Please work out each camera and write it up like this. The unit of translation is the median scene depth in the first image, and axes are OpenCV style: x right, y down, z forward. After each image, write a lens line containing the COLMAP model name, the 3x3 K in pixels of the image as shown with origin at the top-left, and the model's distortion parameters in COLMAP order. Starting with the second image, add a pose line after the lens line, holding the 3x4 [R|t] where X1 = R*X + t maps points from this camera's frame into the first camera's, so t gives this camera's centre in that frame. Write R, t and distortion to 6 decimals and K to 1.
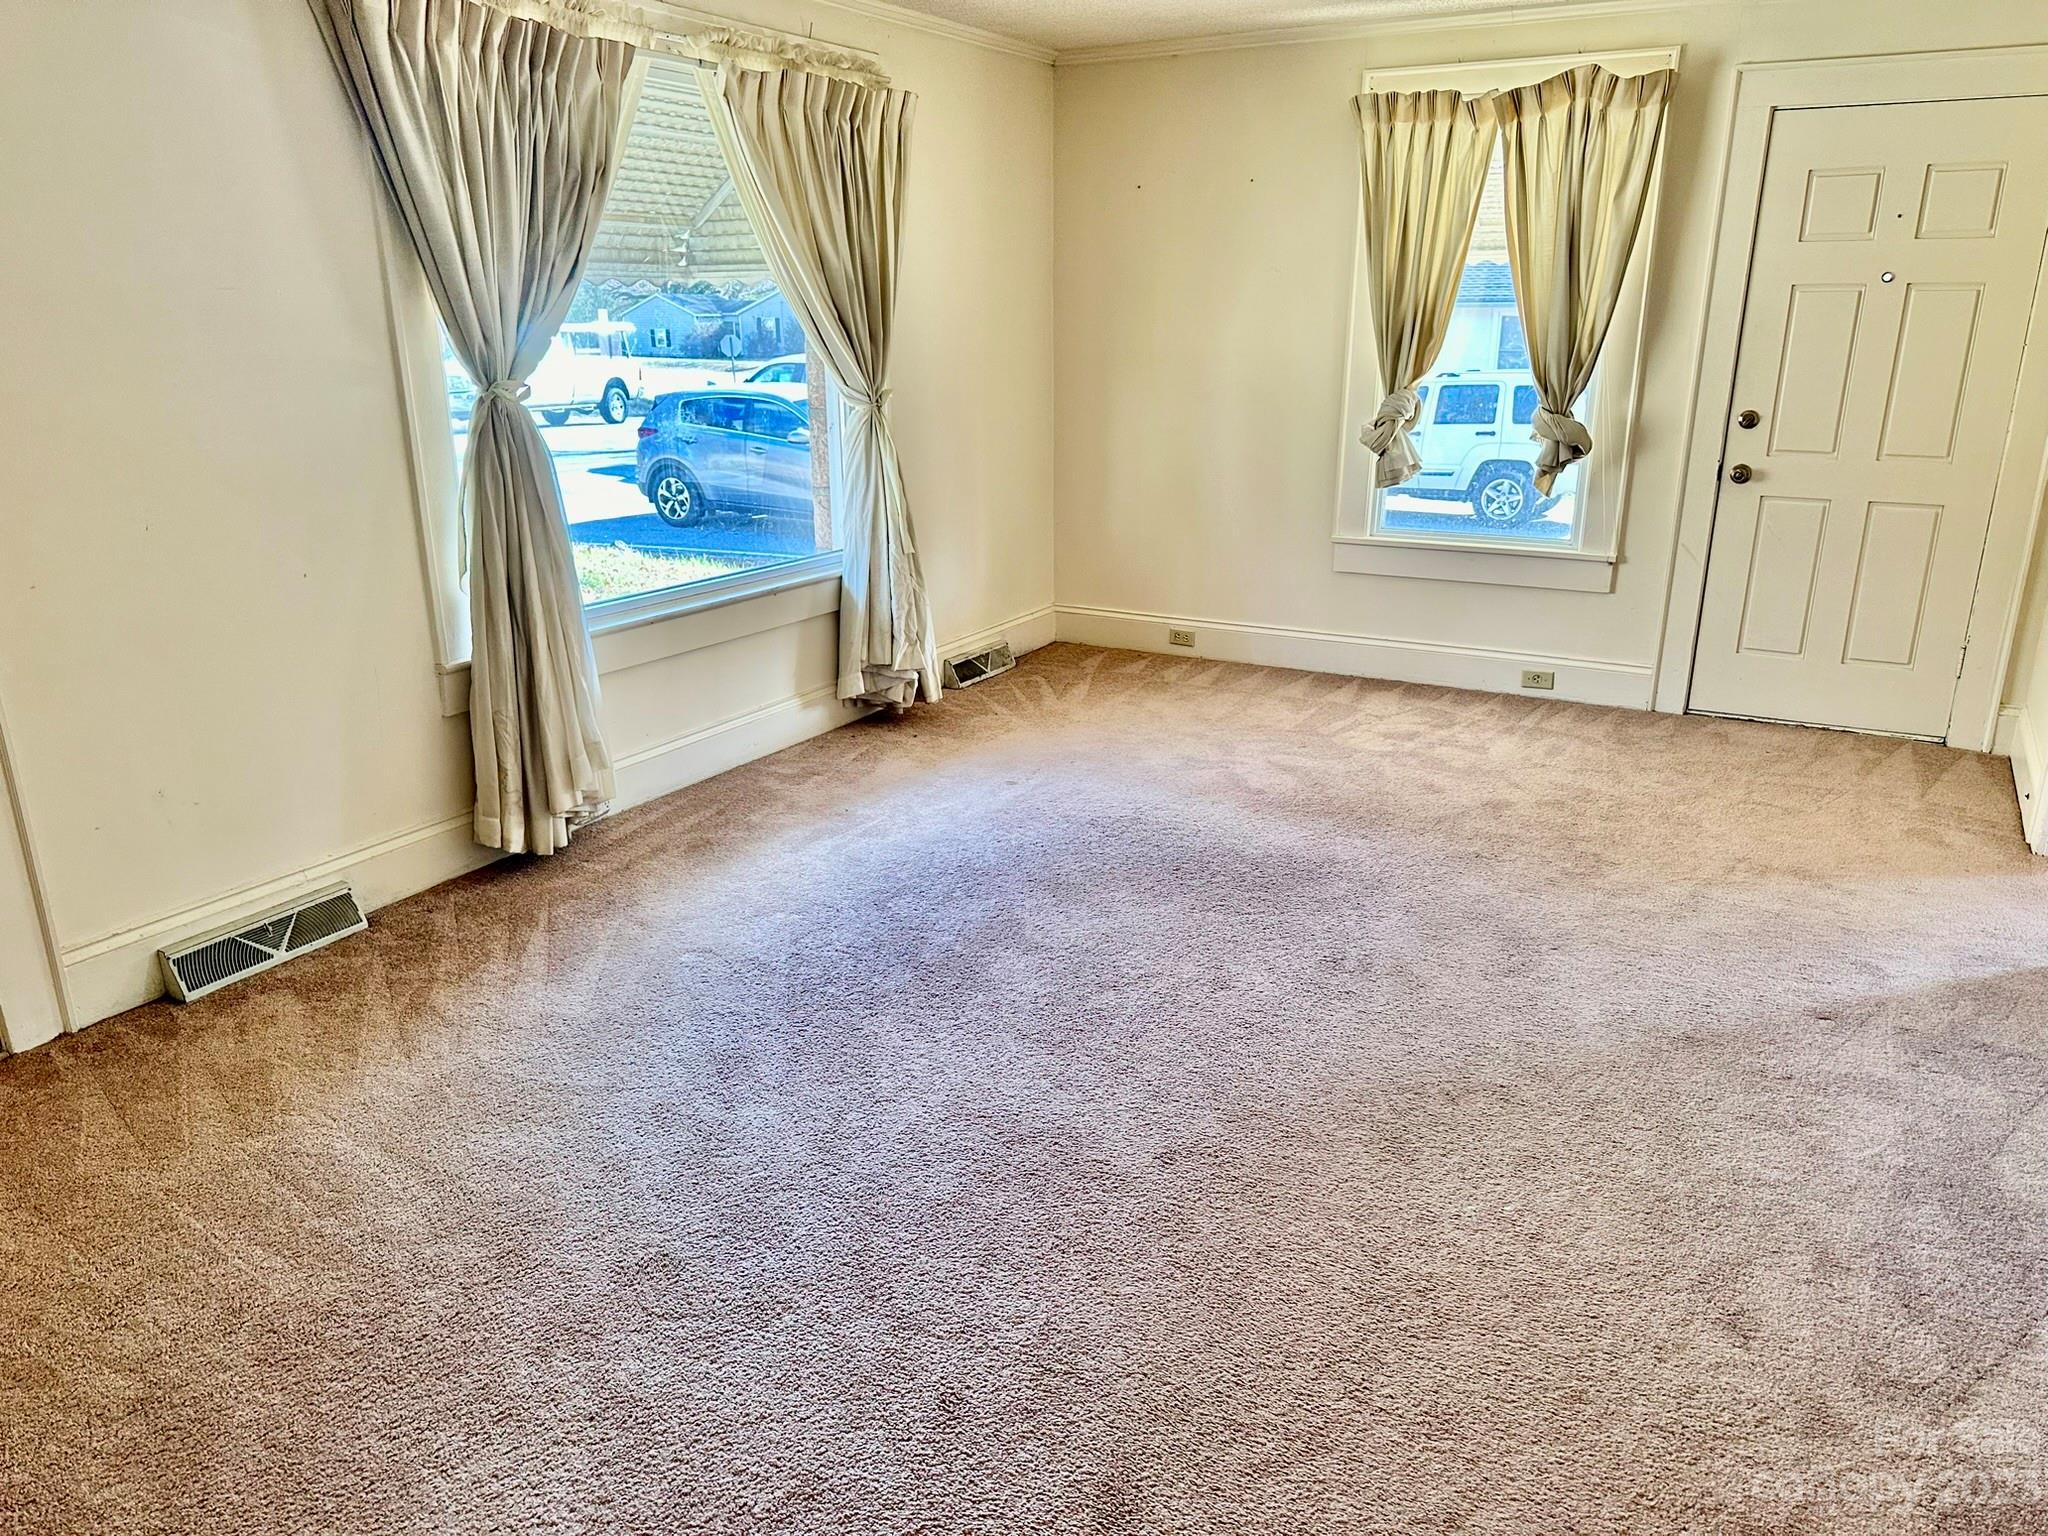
lens RADIAL K [[1446.0, 0, 1031.2], [0, 1446.0, 767.3], [0, 0, 1]] dist [-0.009956, -0.015122]
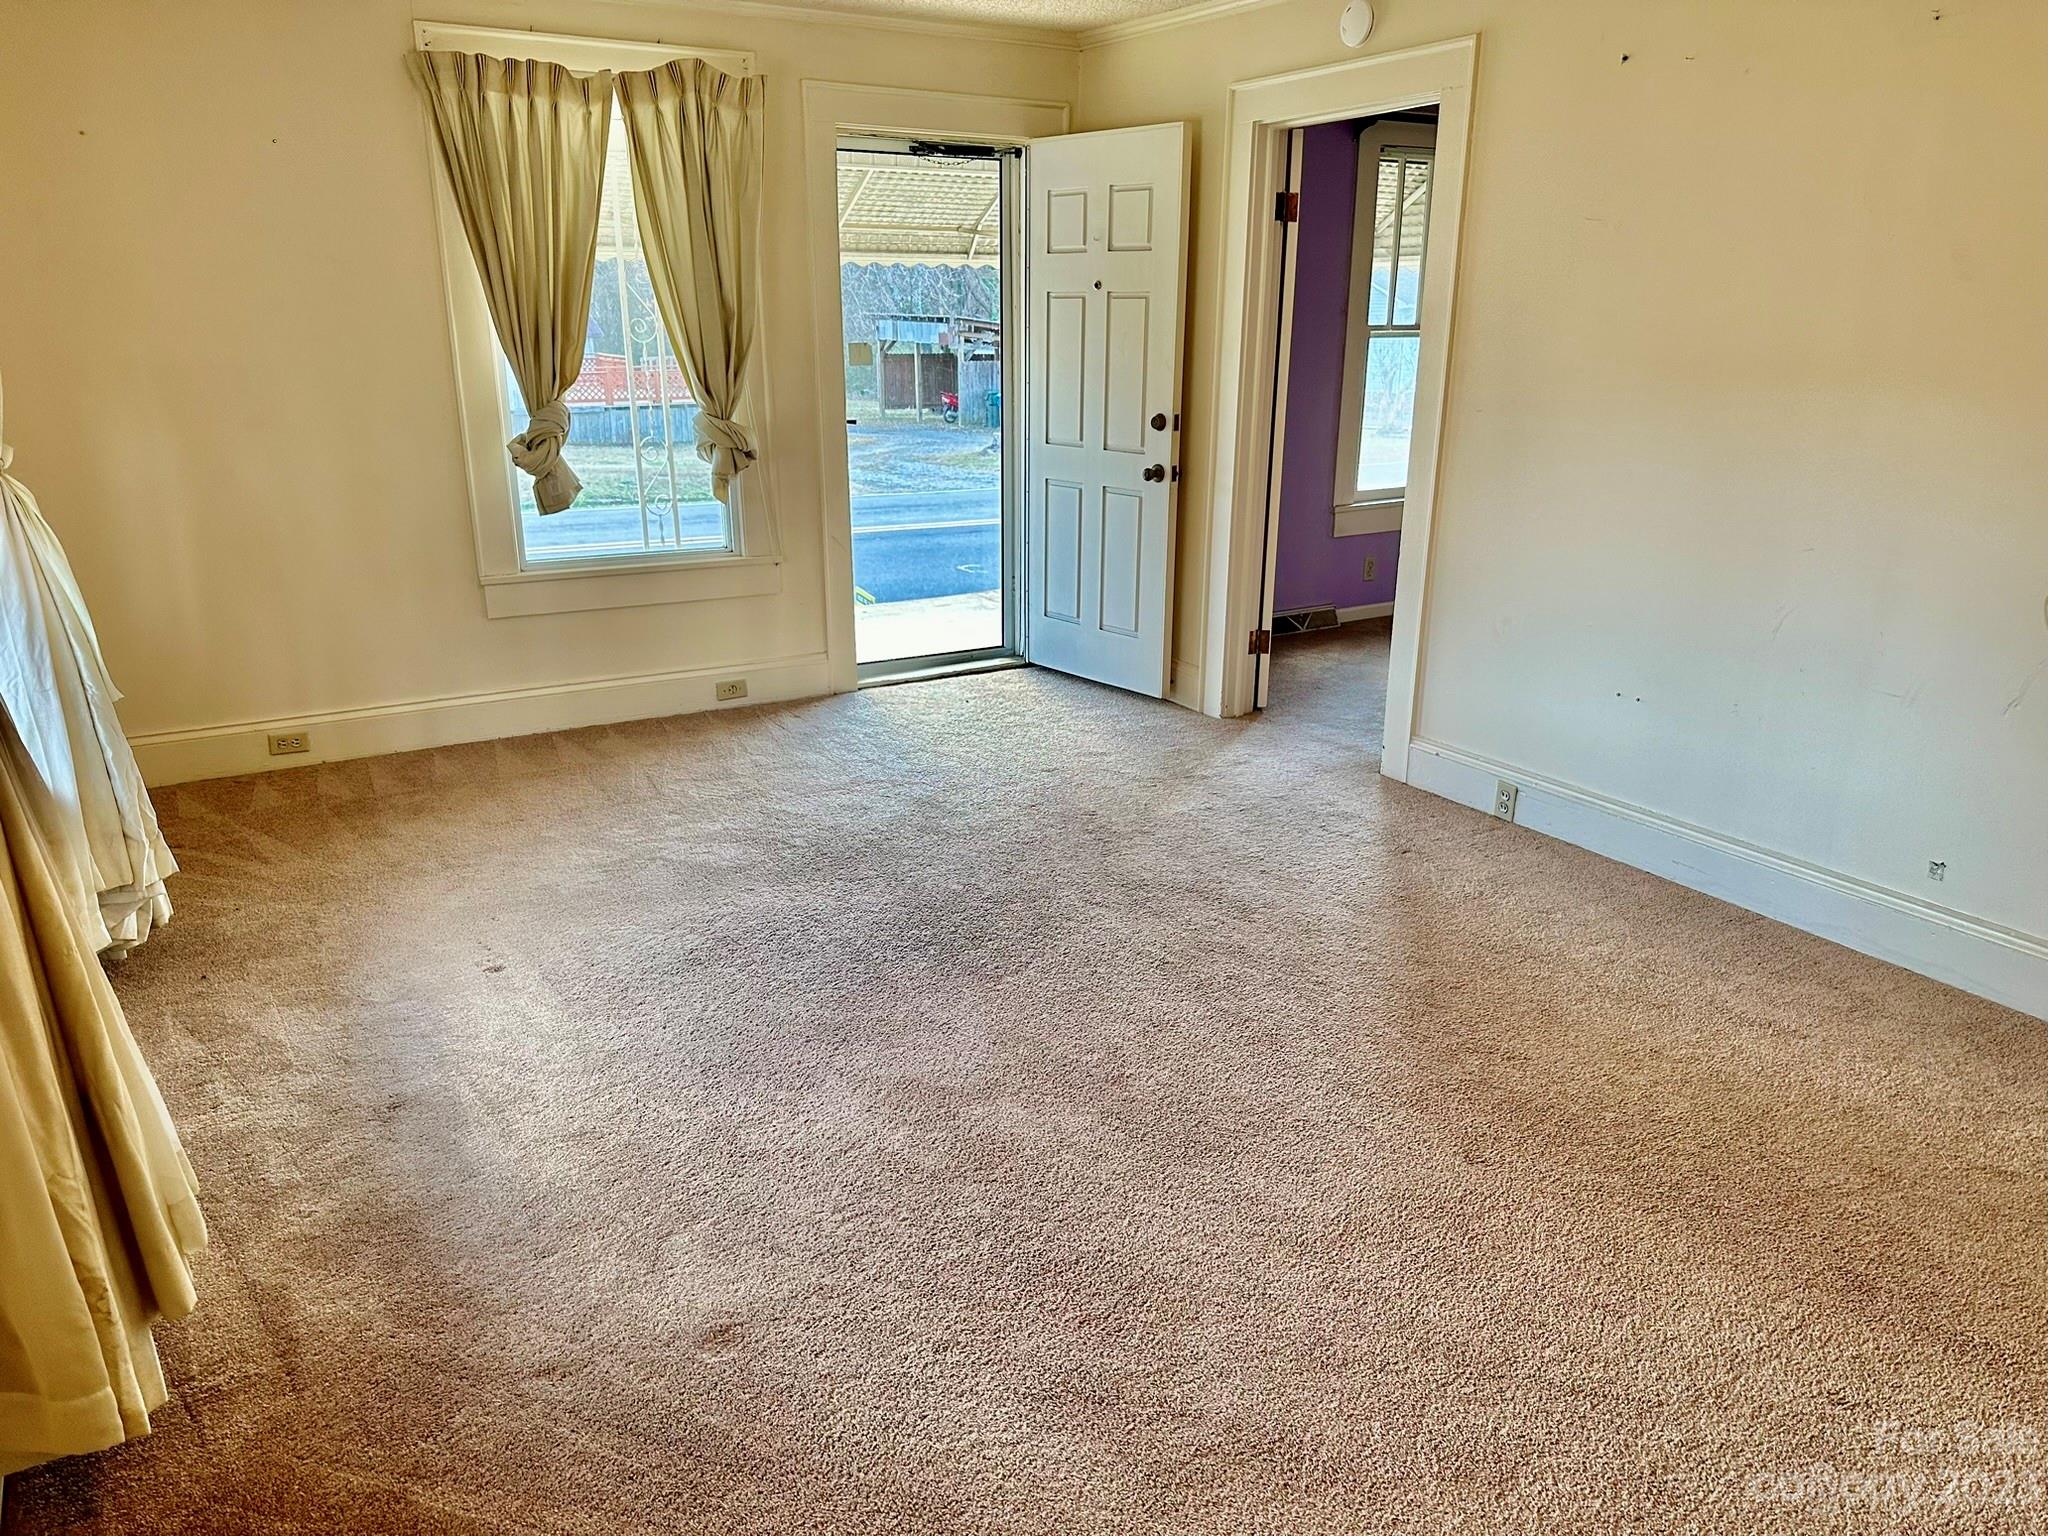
lens RADIAL K [[1446.0, 0, 1029.8], [0, 1446.0, 772.6], [0, 0, 1]] dist [-0.009956, -0.015122]
pose [[0.474832, -0.262077, 0.840149, -0.420895], [0.255347, 0.954593, 0.153461, -0.112542], [-0.842219, 0.141661, 0.520191, 0.348321]]
